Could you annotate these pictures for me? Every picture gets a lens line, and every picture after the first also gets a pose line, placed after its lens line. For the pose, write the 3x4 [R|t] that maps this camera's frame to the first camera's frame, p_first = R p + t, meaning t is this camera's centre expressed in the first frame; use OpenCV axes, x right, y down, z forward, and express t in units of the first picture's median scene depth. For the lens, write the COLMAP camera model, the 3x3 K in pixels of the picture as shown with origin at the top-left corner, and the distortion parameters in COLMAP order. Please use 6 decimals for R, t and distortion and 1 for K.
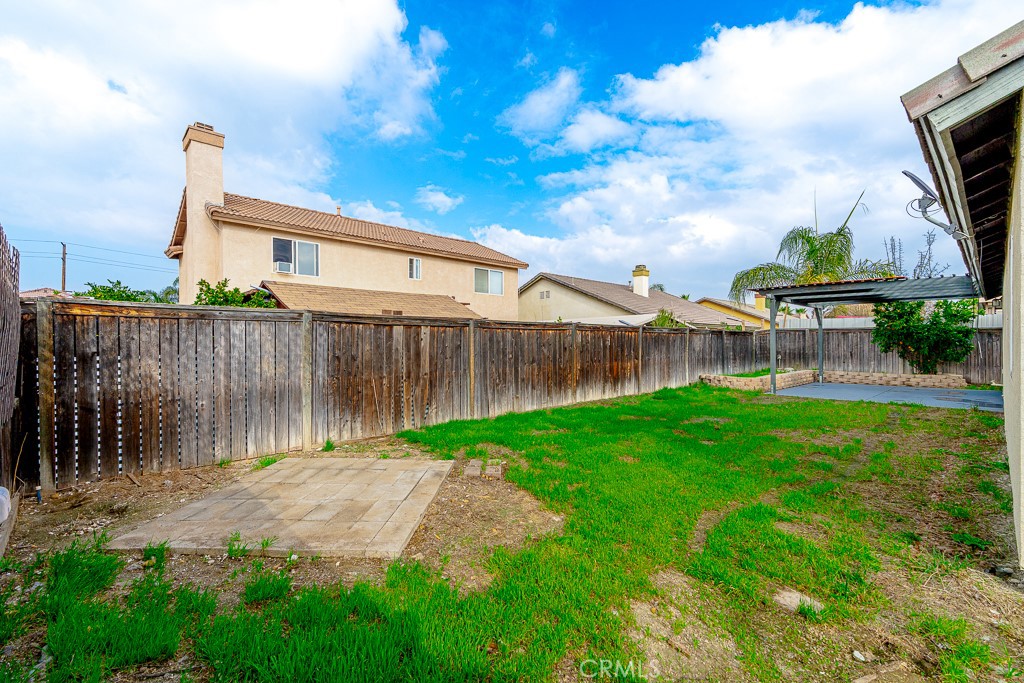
lens RADIAL K [[464.0, 0, 475.6], [0, 464.0, 345.1], [0, 0, 1]] dist [-0.010521, 0.003247]
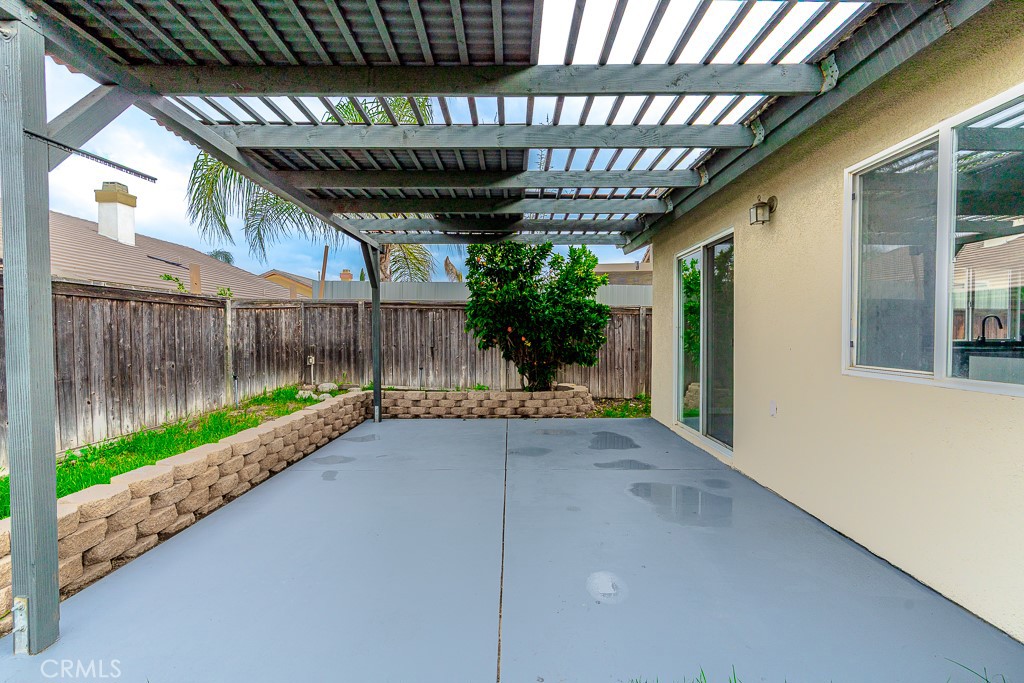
lens RADIAL K [[464.0, 0, 509.8], [0, 464.0, 342.4], [0, 0, 1]] dist [-0.010521, 0.003247]
pose [[0.661261, -0.014030, 0.750025, 0.527087], [0.001100, 0.999842, 0.017733, -0.000481], [-0.750155, -0.010901, 0.661172, 0.646796]]
